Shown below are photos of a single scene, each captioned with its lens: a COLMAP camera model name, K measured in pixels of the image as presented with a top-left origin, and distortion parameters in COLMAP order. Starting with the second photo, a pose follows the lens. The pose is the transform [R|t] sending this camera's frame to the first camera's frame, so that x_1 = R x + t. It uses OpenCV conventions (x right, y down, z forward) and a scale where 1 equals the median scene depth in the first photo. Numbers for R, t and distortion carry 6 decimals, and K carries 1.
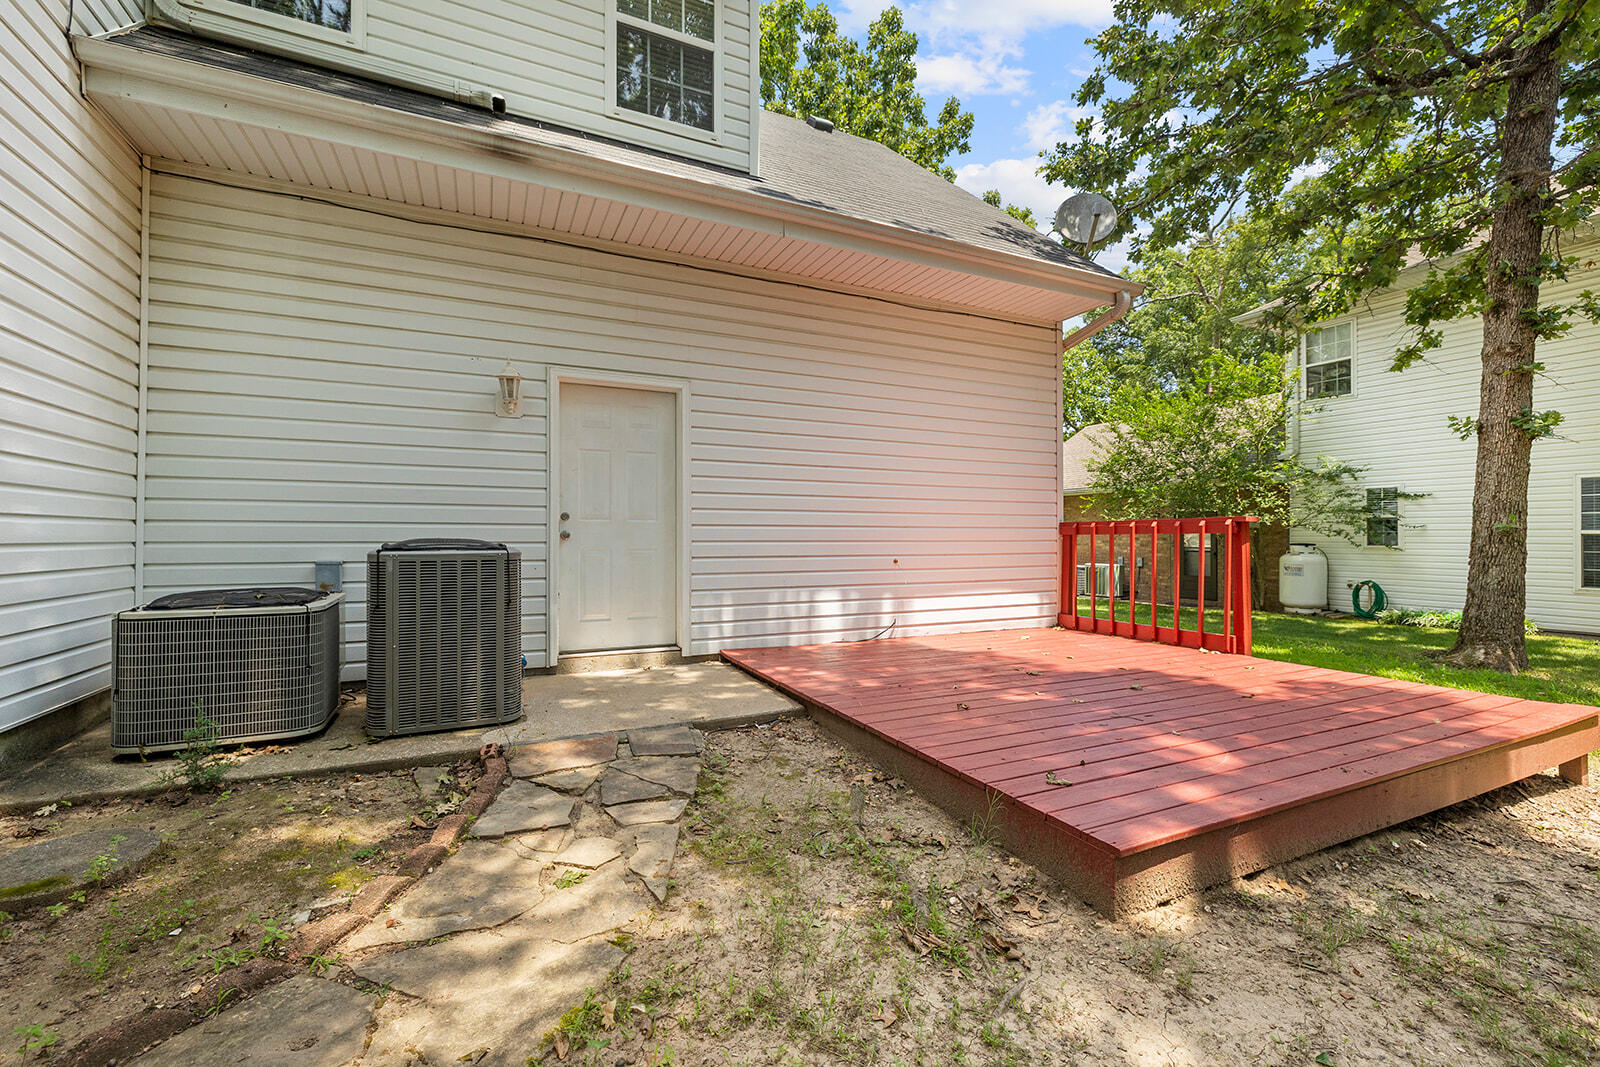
lens RADIAL K [[673.6, 0, 804.1], [0, 673.6, 529.7], [0, 0, 1]] dist [-0.001608, -0.000584]
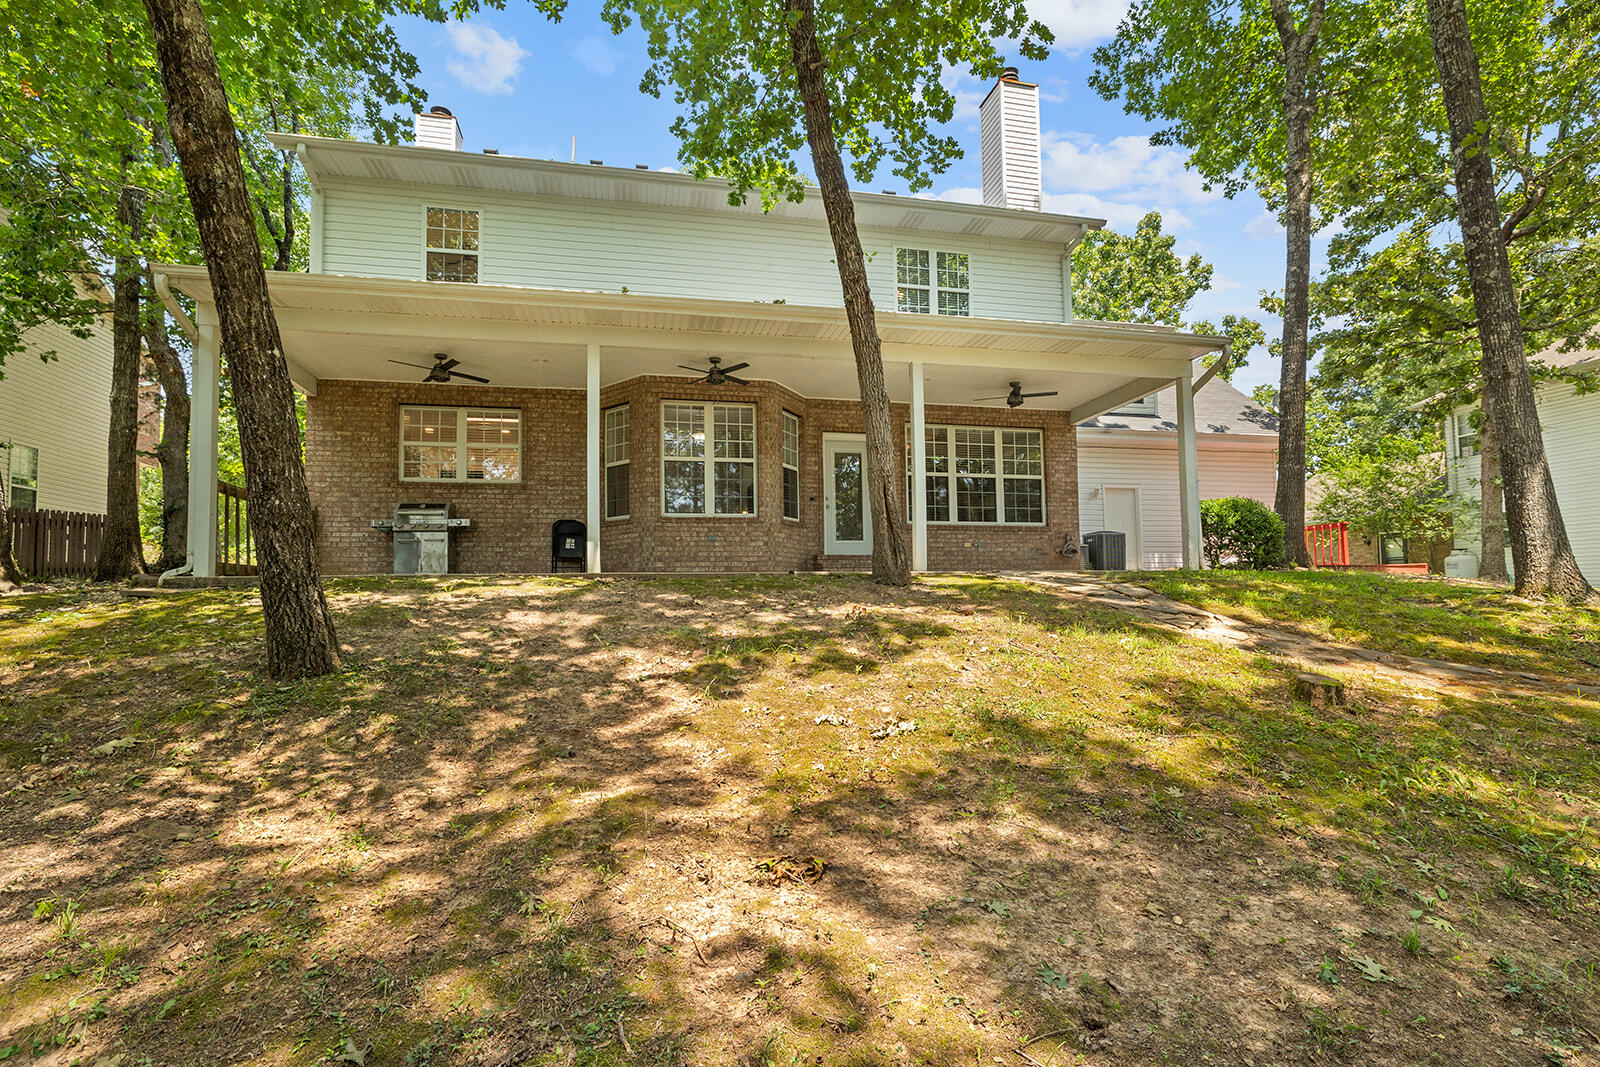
lens RADIAL K [[798.0, 0, 805.0], [0, 798.0, 543.9], [0, 0, 1]] dist [-0.000180, -0.000008]
pose [[0.976297, -0.031531, -0.214128, -0.574830], [0.017447, 0.997577, -0.067349, 0.172201], [0.215733, 0.062017, 0.974481, -1.846656]]
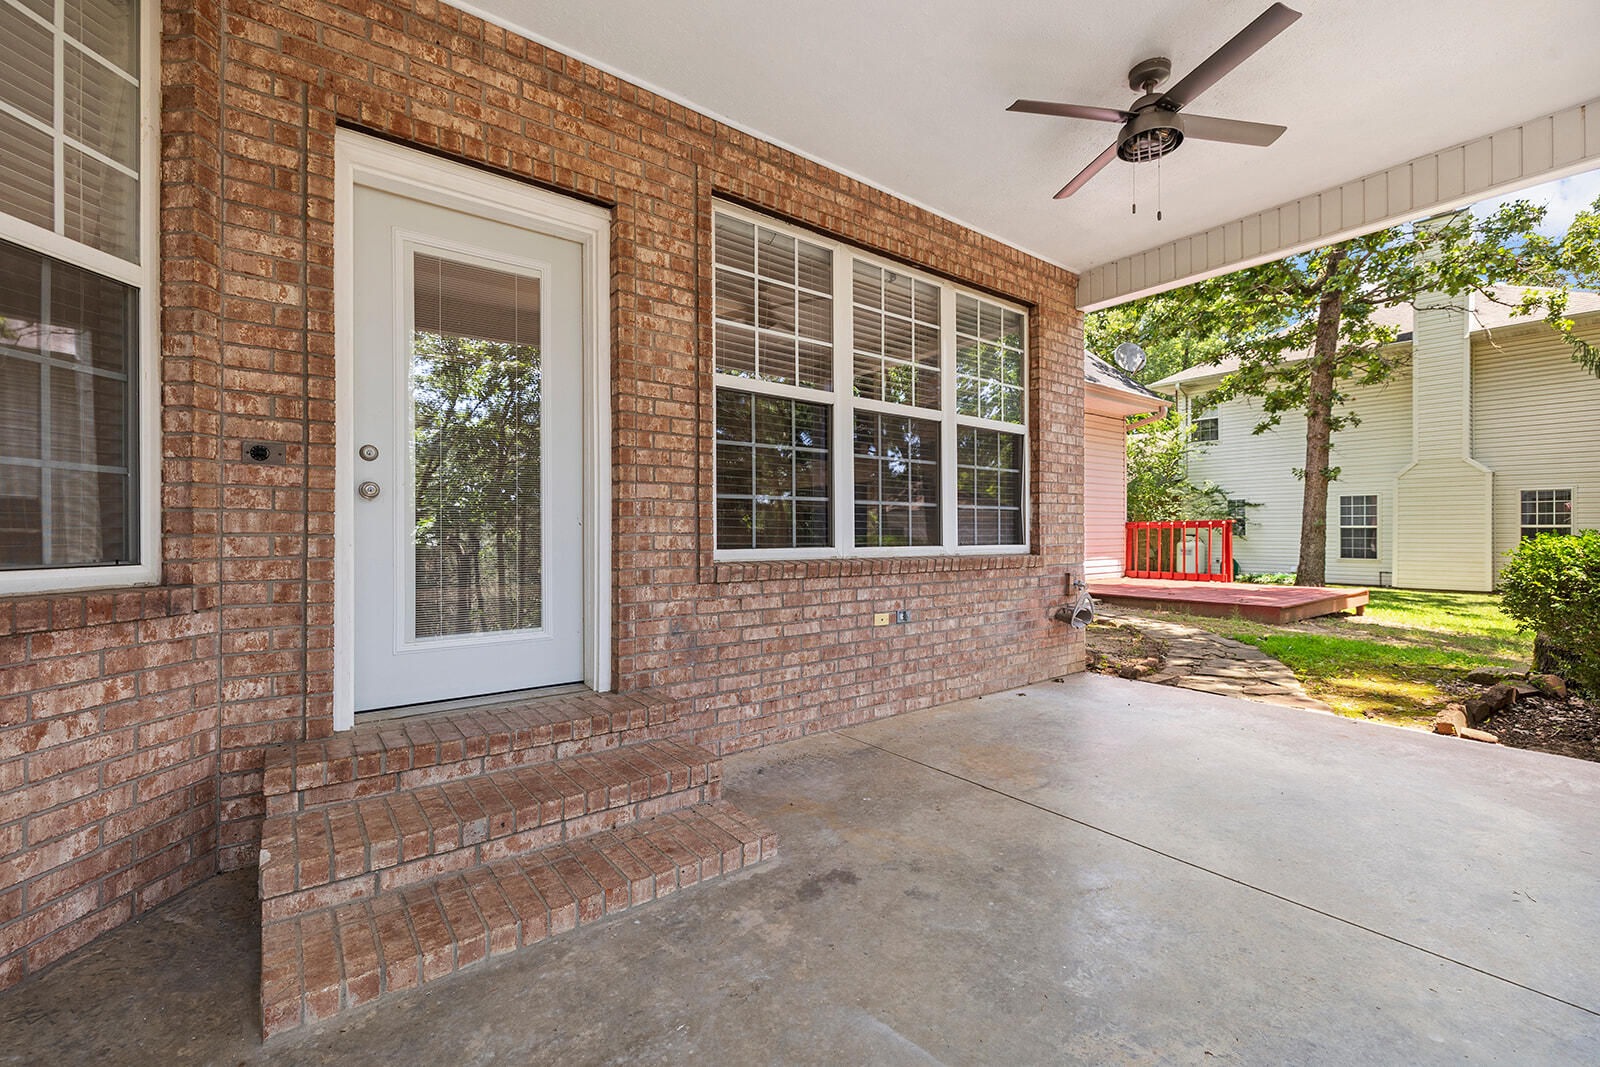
lens RADIAL K [[673.6, 0, 804.1], [0, 673.6, 531.2], [0, 0, 1]] dist [-0.001608, -0.000584]
pose [[0.978358, -0.003995, 0.206881, -0.752390], [0.002842, 0.999979, 0.005870, 0.000479], [-0.206900, -0.005155, 0.978349, -0.560383]]
